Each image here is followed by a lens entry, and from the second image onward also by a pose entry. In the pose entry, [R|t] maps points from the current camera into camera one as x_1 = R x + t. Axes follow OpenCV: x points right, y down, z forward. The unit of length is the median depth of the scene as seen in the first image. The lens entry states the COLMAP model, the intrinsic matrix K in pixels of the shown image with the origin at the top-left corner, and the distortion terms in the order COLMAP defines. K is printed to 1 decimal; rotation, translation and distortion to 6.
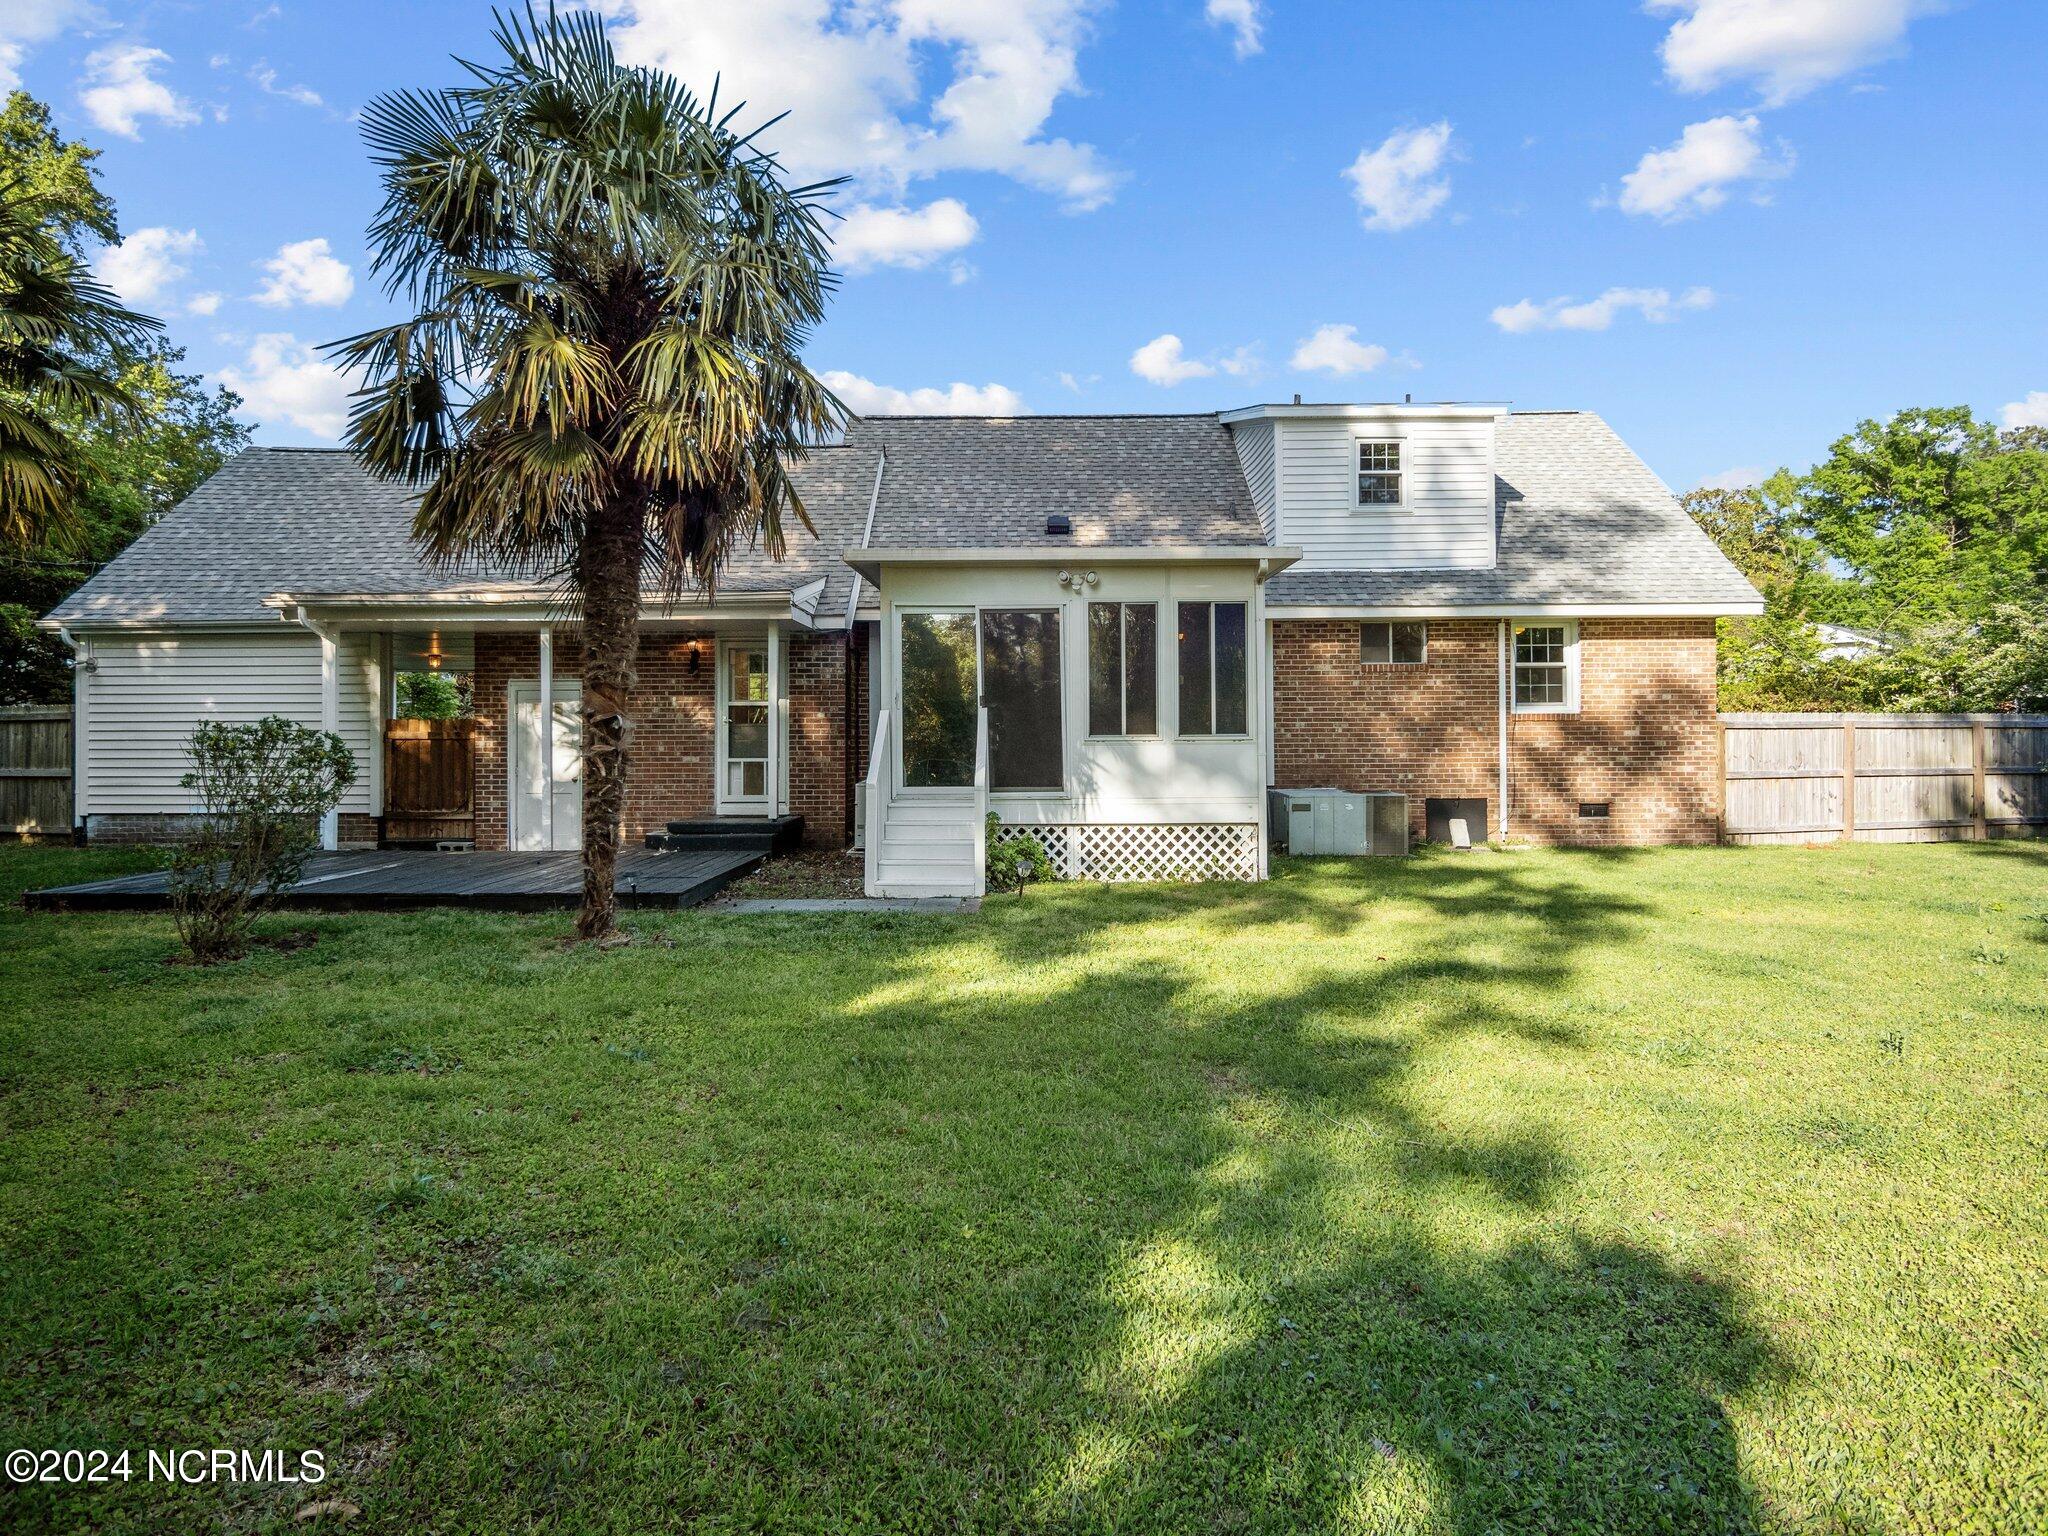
lens RADIAL K [[1206.3, 0, 1013.8], [0, 1206.3, 764.3], [0, 0, 1]] dist [0.001156, -0.000289]
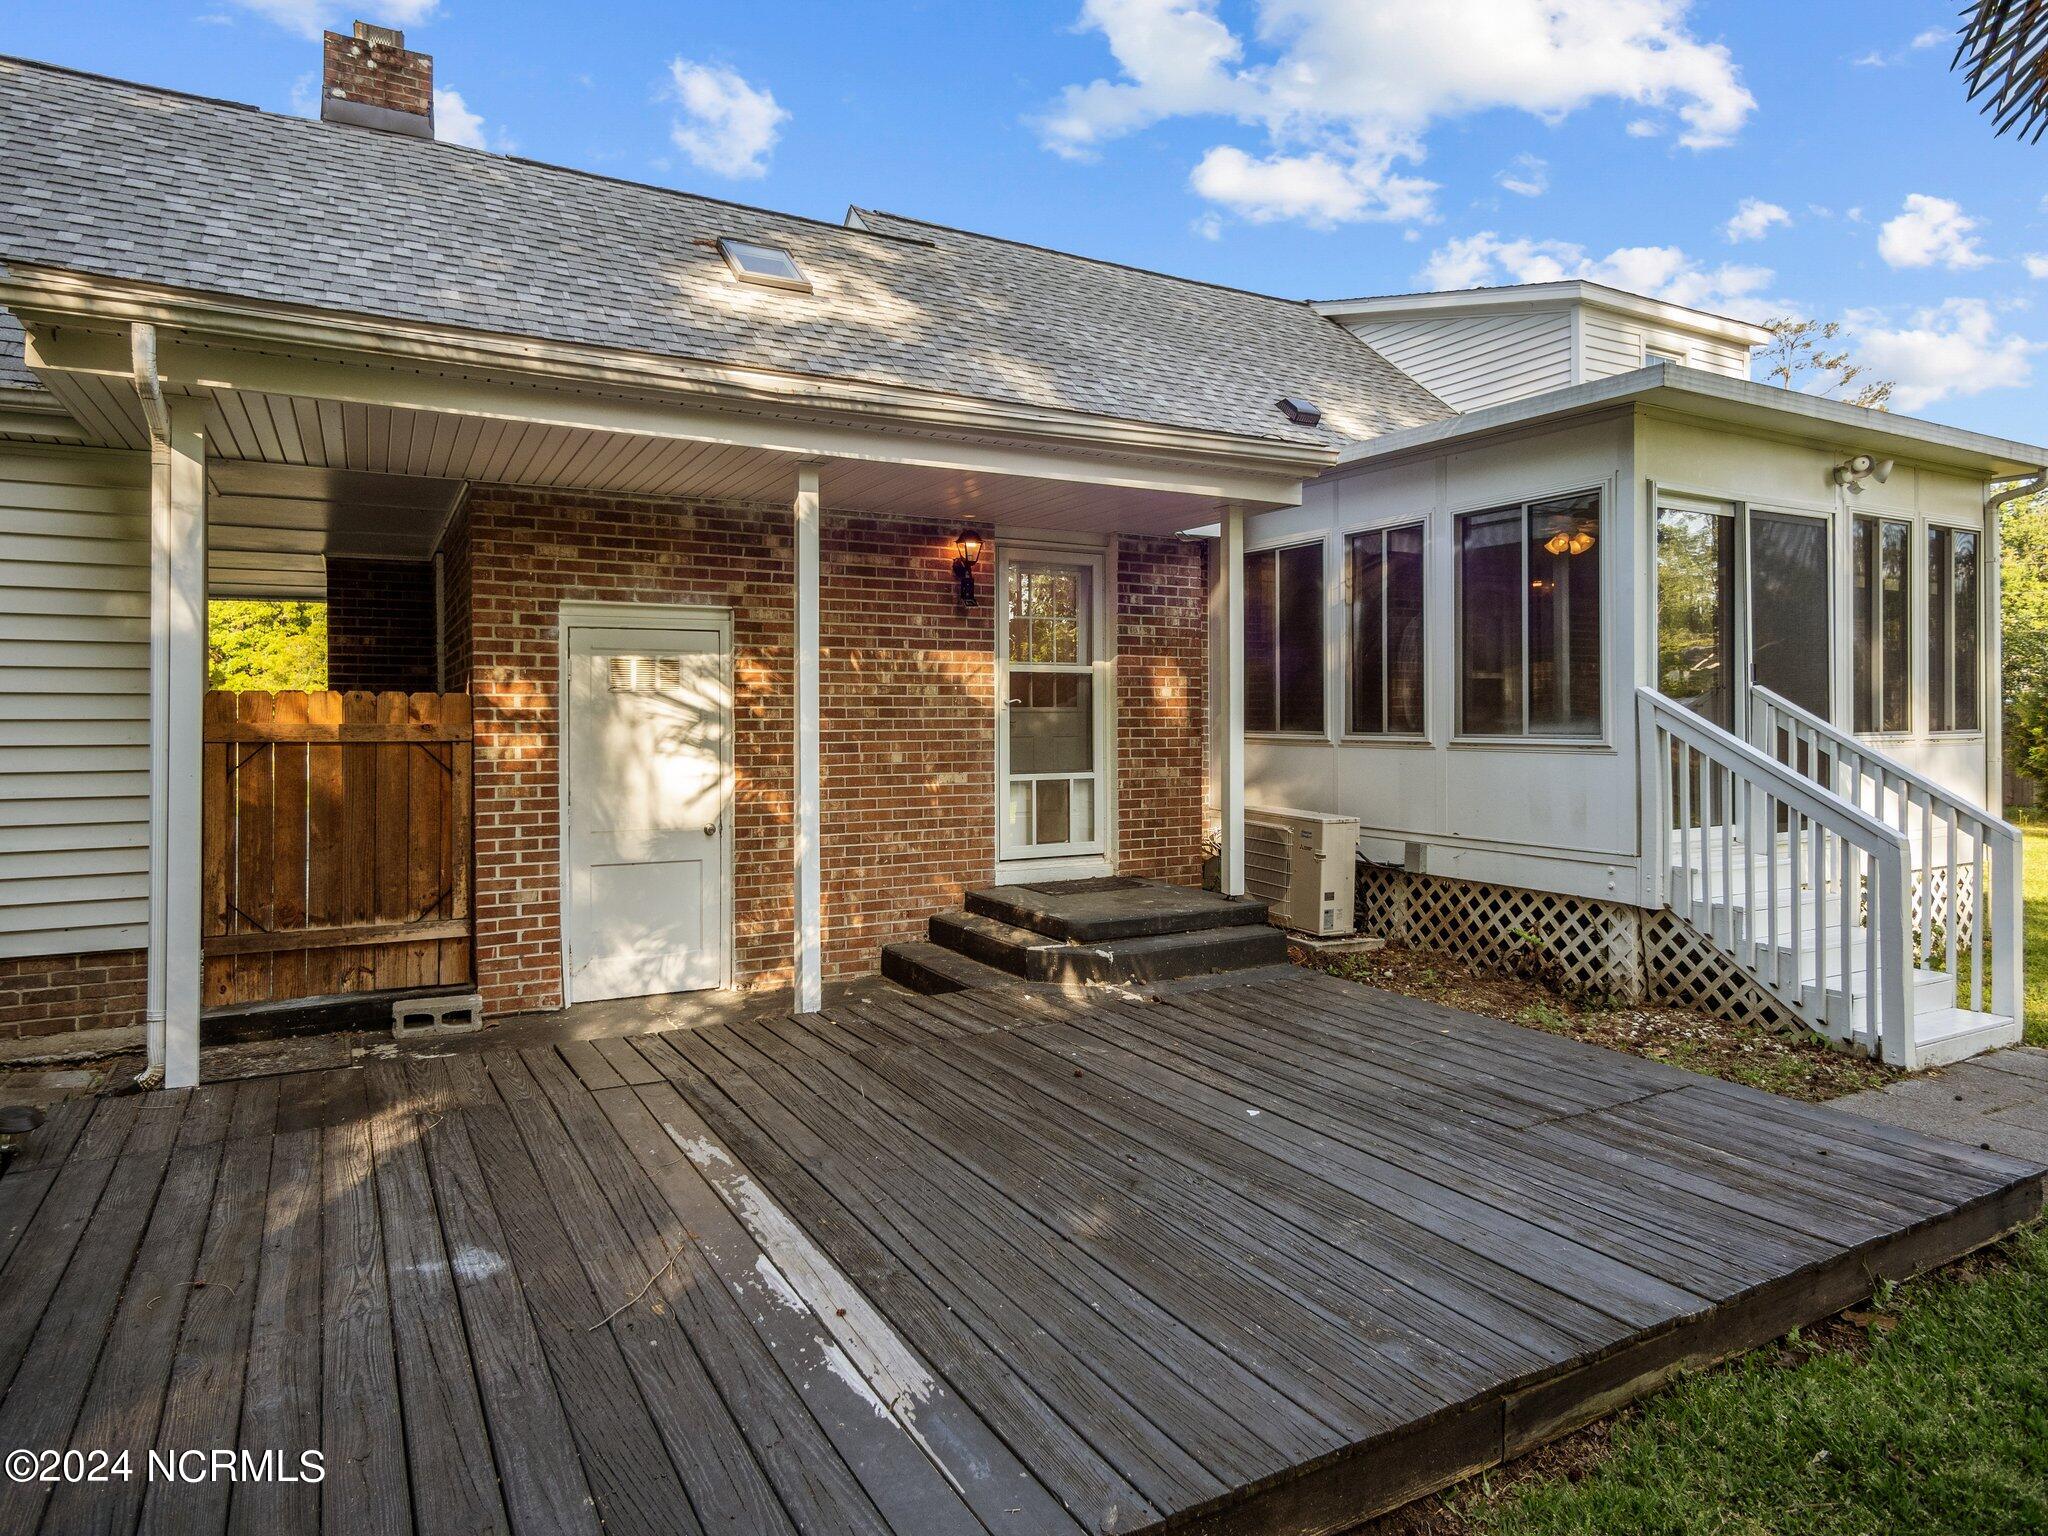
lens RADIAL K [[1206.3, 0, 1002.1], [0, 1206.3, 720.5], [0, 0, 1]] dist [0.001156, -0.000289]
pose [[0.869233, 0.000162, 0.494403, -0.605307], [0.004386, 0.999958, -0.008039, -0.029150], [-0.494384, 0.009156, 0.869195, 0.681652]]
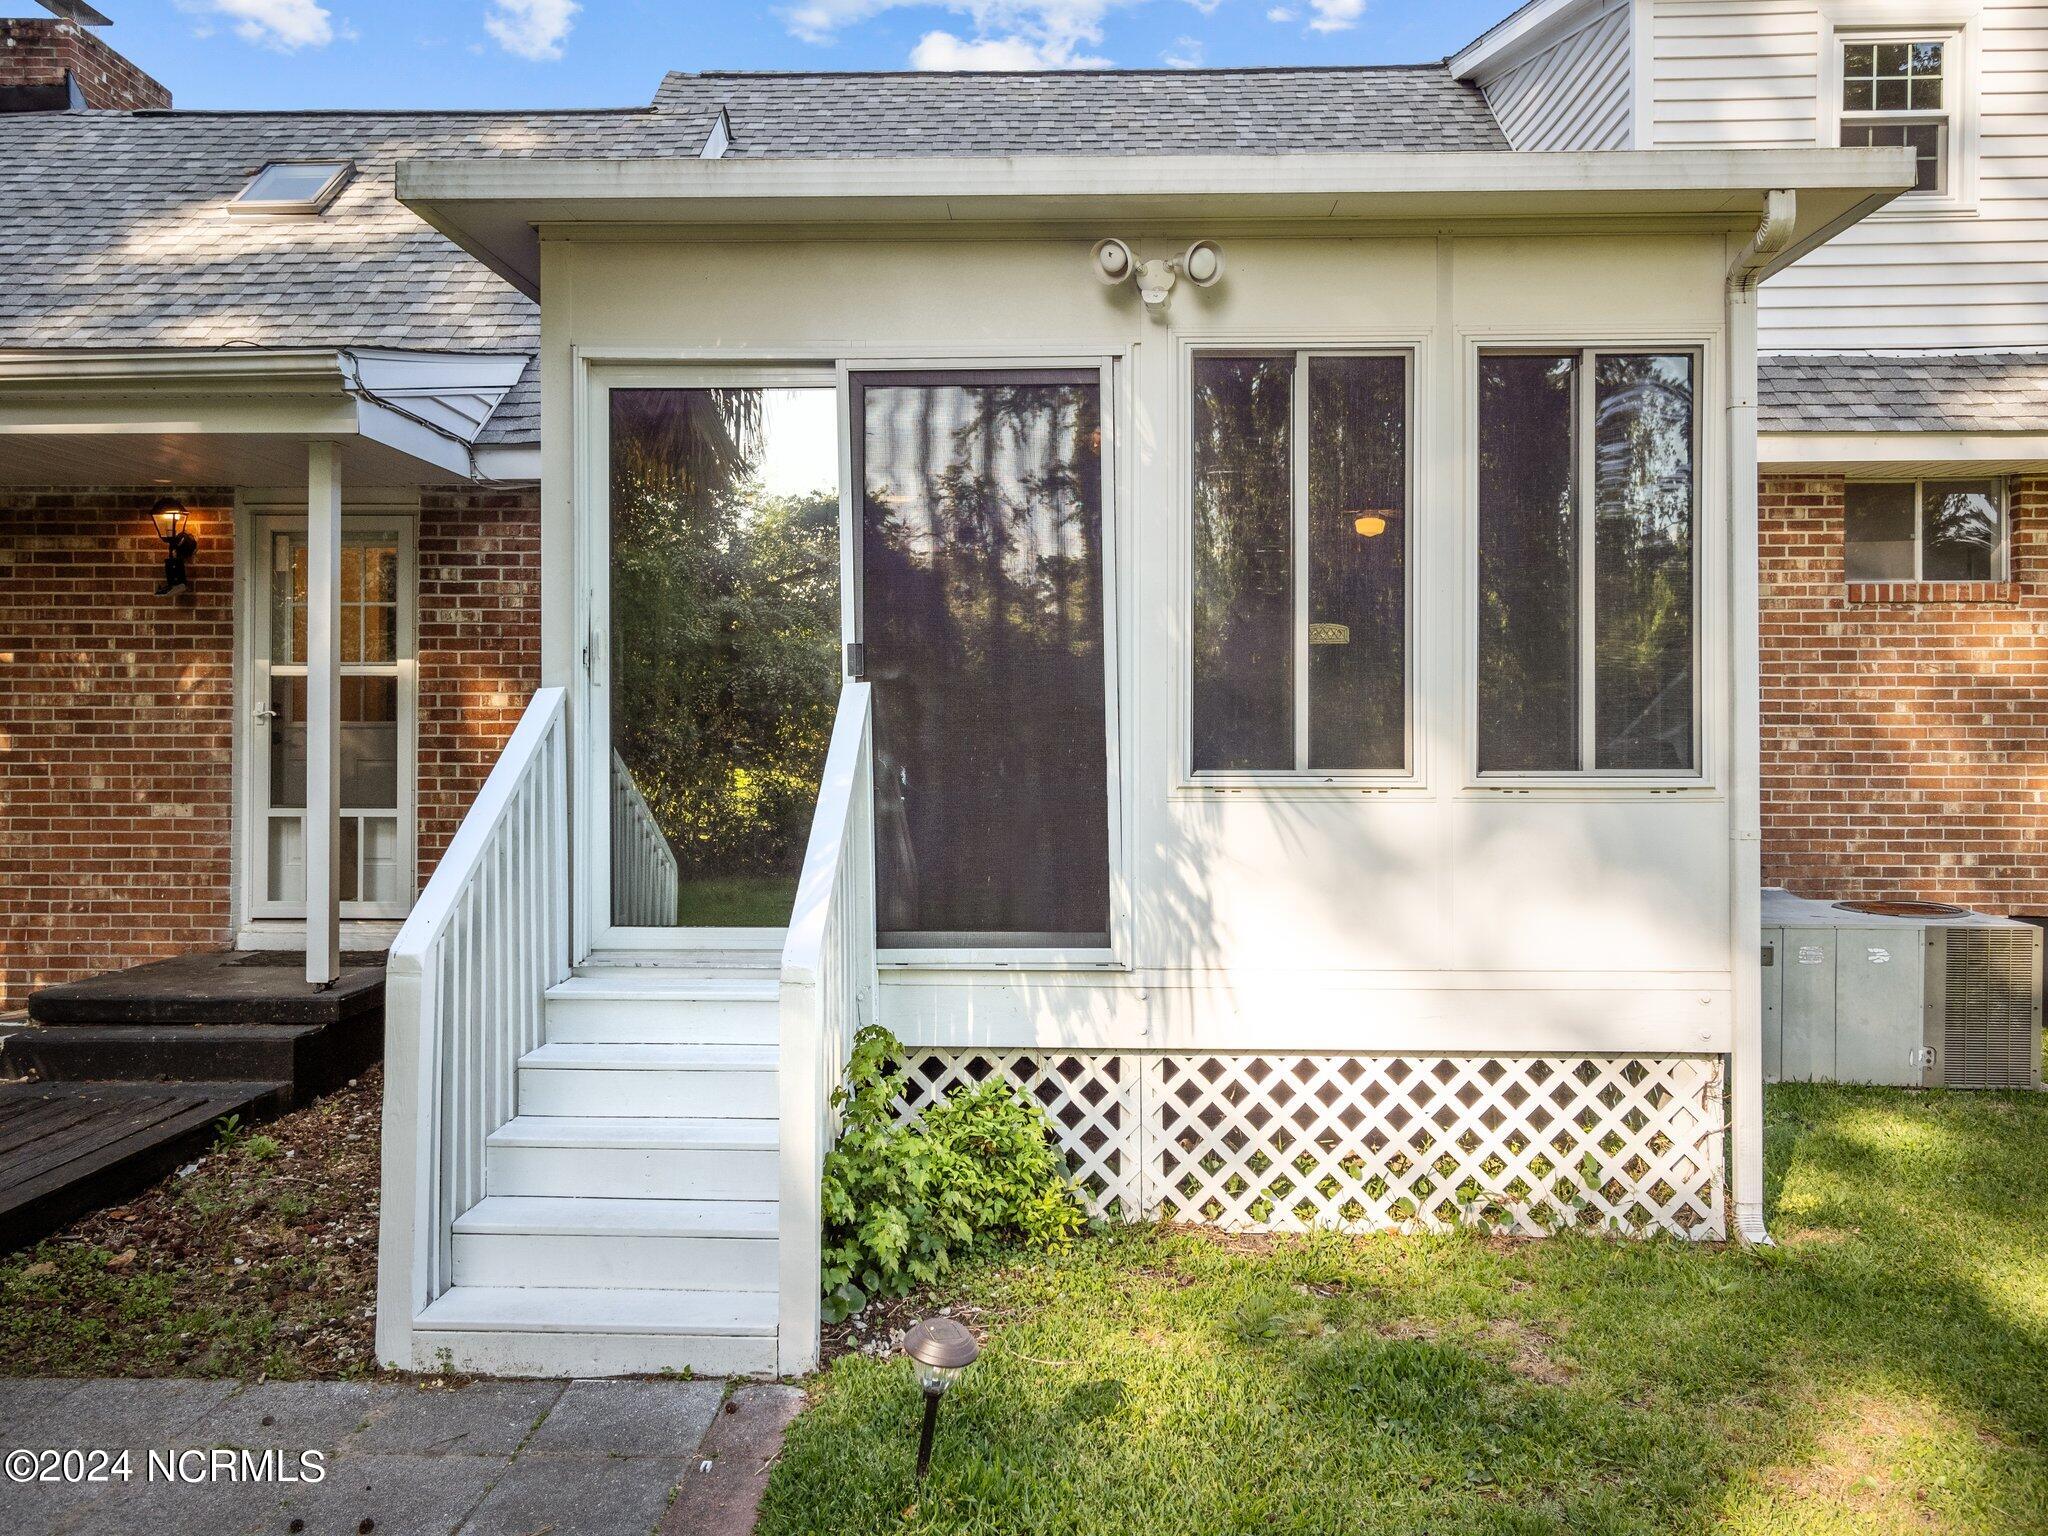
lens RADIAL K [[1663.6, 0, 1020.5], [0, 1663.6, 754.1], [0, 0, 1]] dist [0.012456, 0.005481]
pose [[0.999842, 0.006110, -0.016717, 0.024585], [-0.006249, 0.999946, -0.008248, -0.024294], [0.016666, 0.008351, 0.999826, 0.557691]]
